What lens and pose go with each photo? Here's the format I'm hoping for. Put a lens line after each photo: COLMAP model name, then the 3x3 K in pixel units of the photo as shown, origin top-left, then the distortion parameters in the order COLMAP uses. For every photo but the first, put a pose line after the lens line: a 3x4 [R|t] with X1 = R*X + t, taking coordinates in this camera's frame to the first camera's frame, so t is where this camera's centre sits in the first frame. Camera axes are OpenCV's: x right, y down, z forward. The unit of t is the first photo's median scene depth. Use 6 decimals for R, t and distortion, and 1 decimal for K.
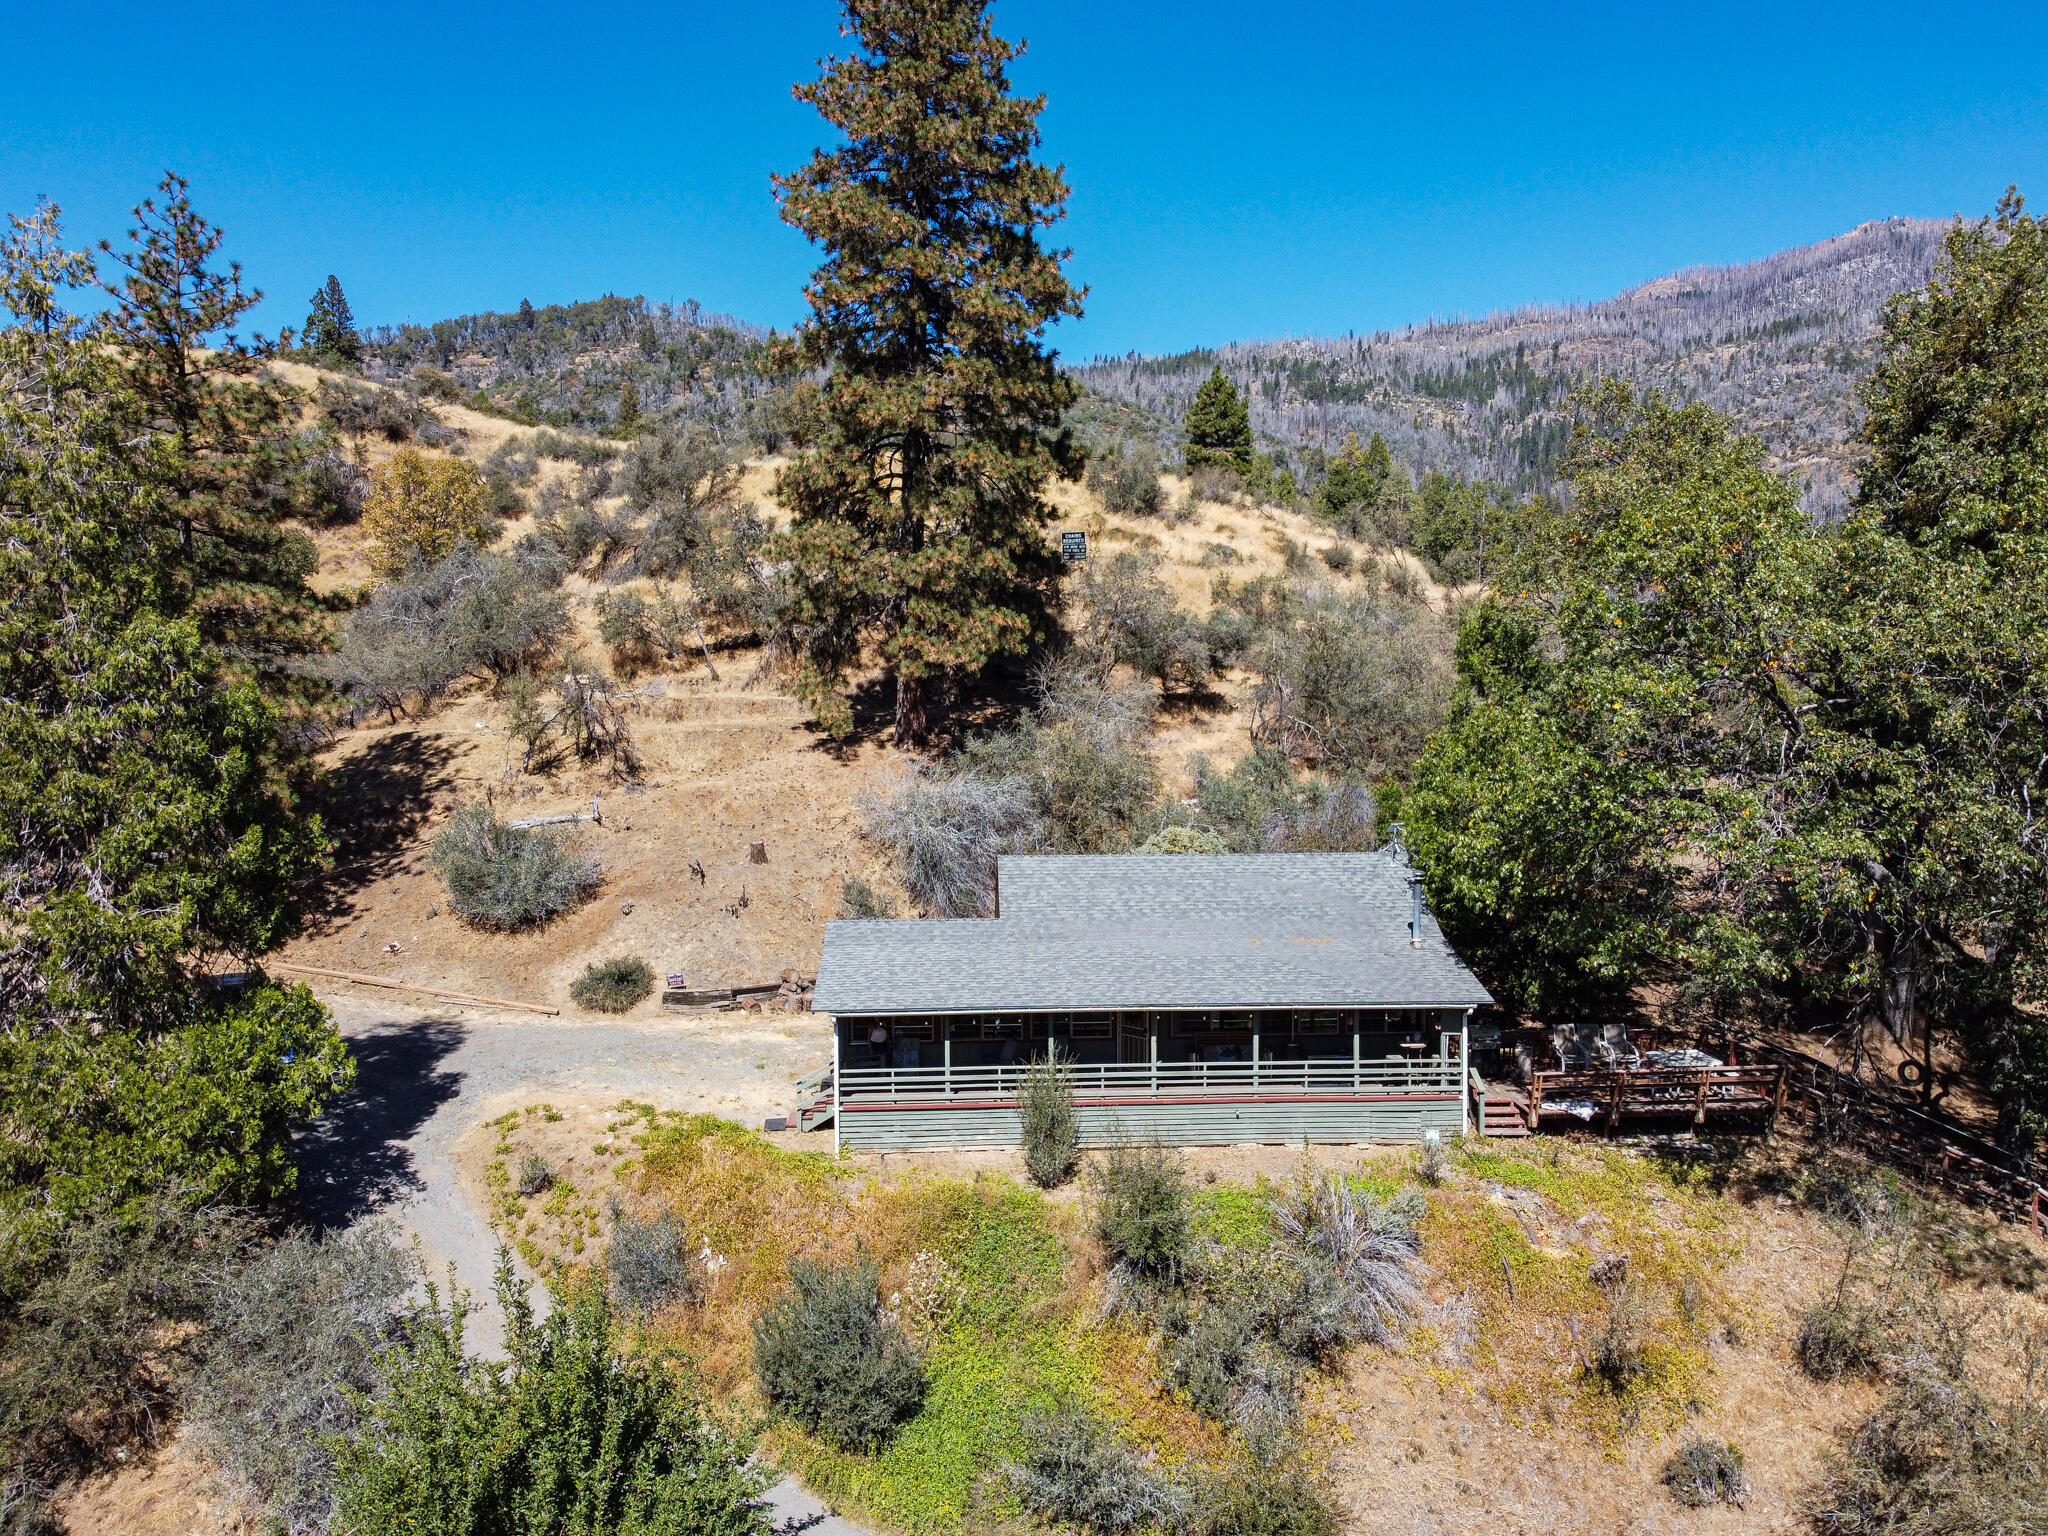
lens RADIAL K [[1558.5, 0, 1041.9], [0, 1558.5, 773.3], [0, 0, 1]] dist [0.014235, -0.017986]
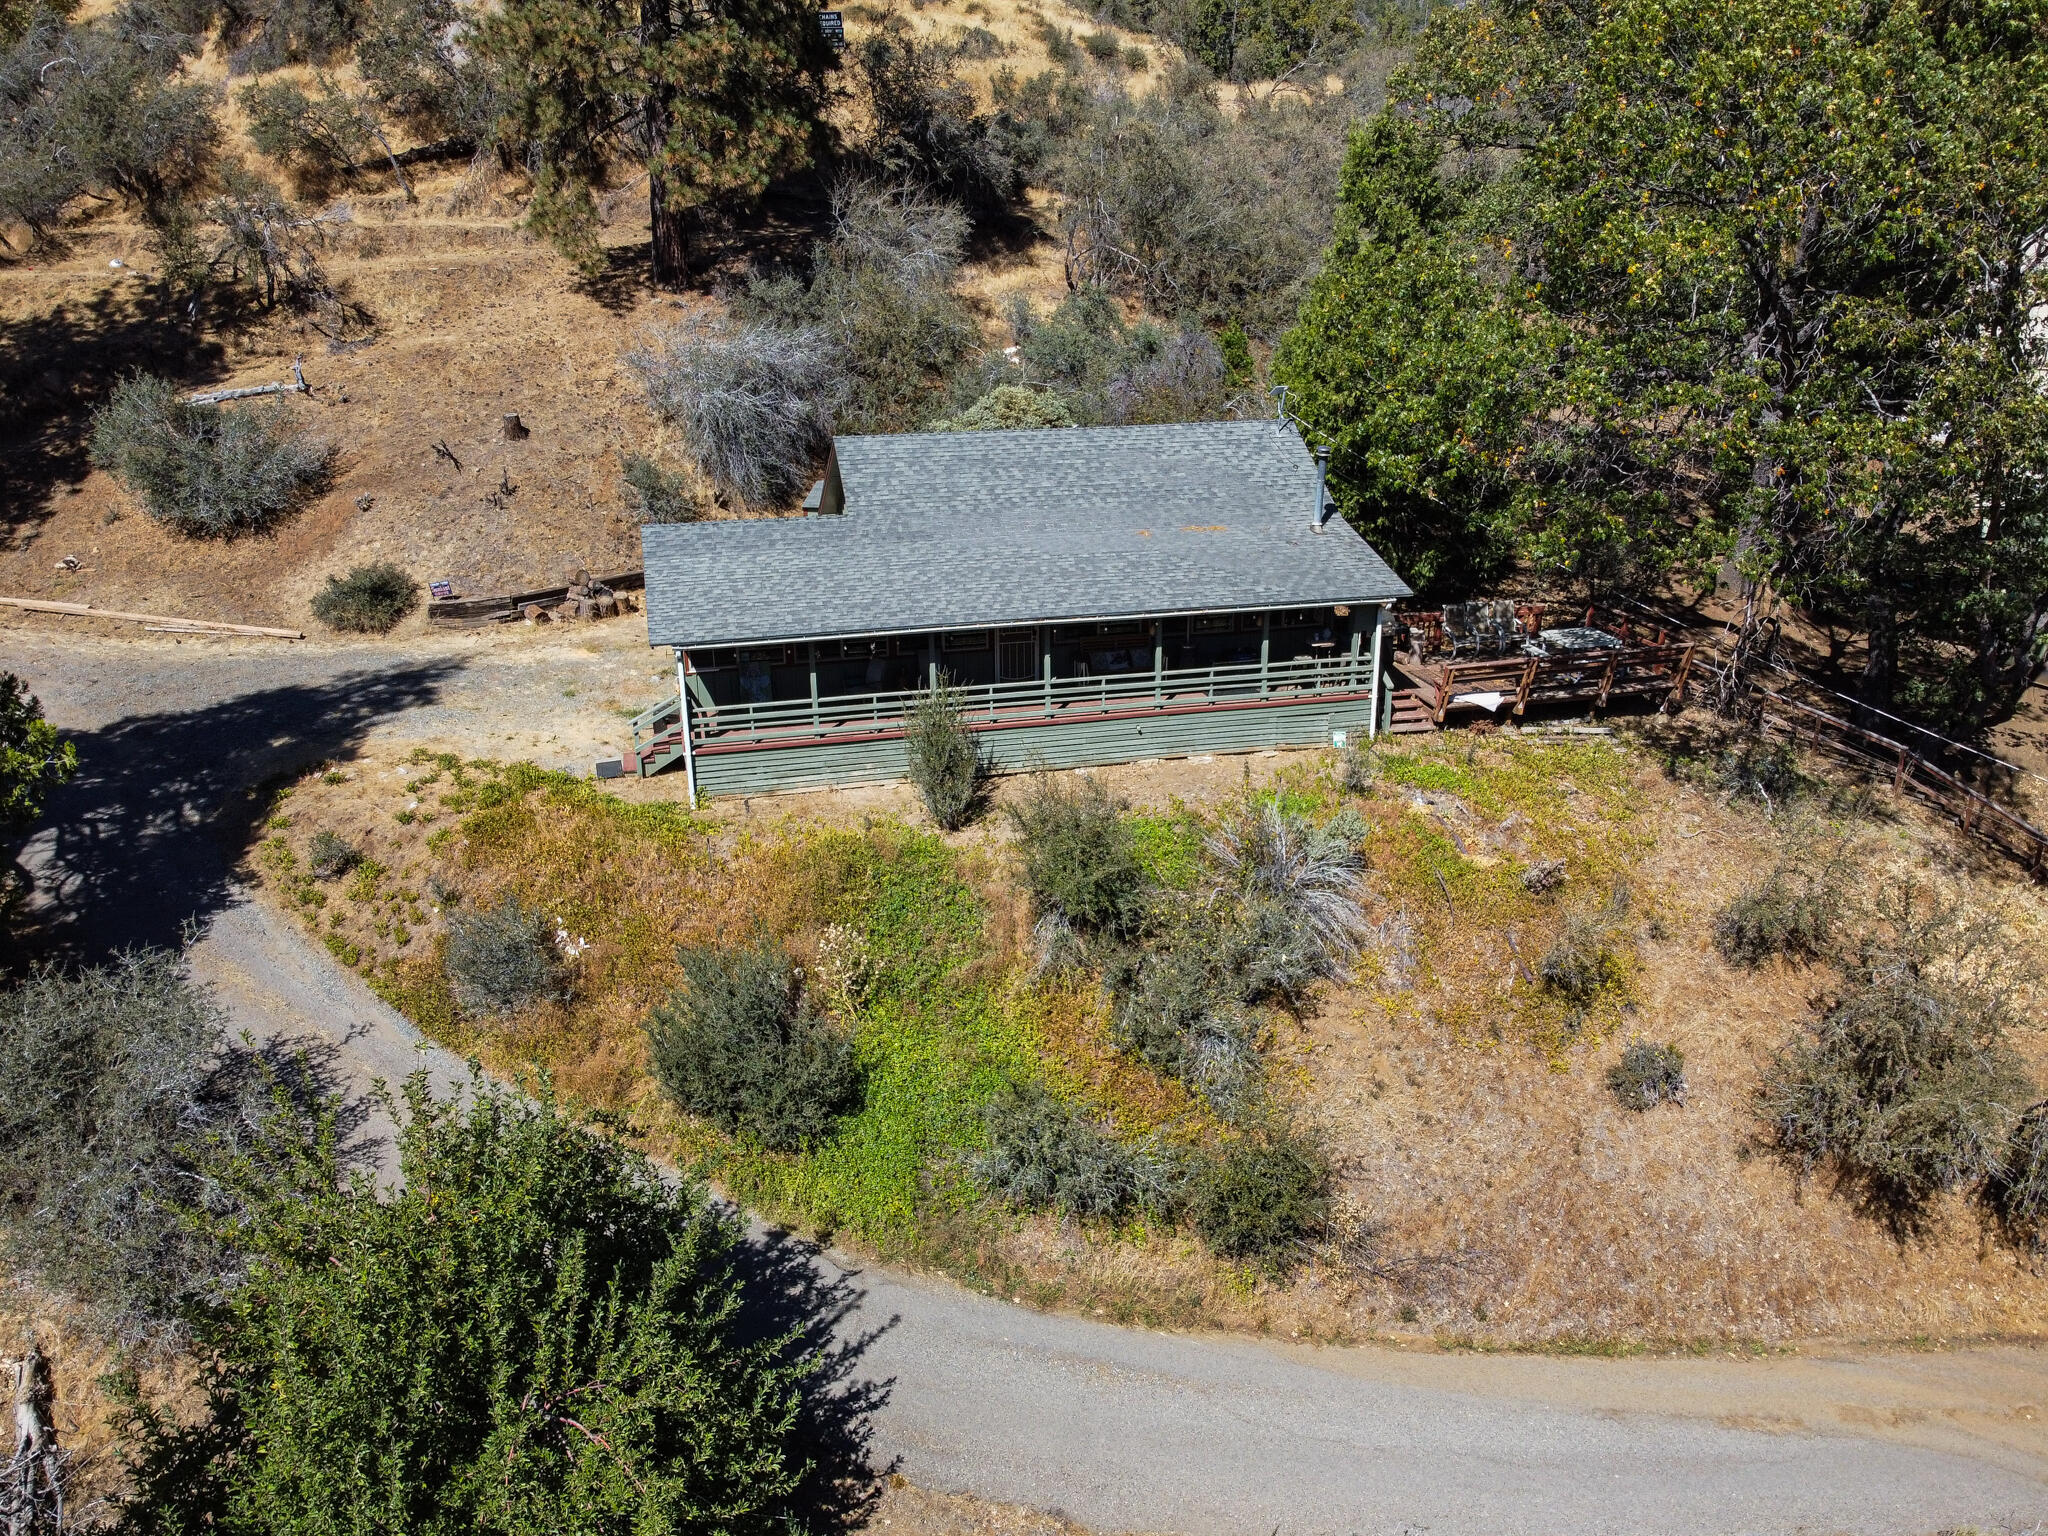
lens RADIAL K [[1558.5, 0, 1043.6], [0, 1558.5, 761.6], [0, 0, 1]] dist [0.014235, -0.017986]
pose [[0.982789, -0.064695, 0.173035, -0.085008], [0.011404, 0.956133, 0.292710, -0.028834], [-0.184381, -0.285699, 0.940415, 0.148100]]
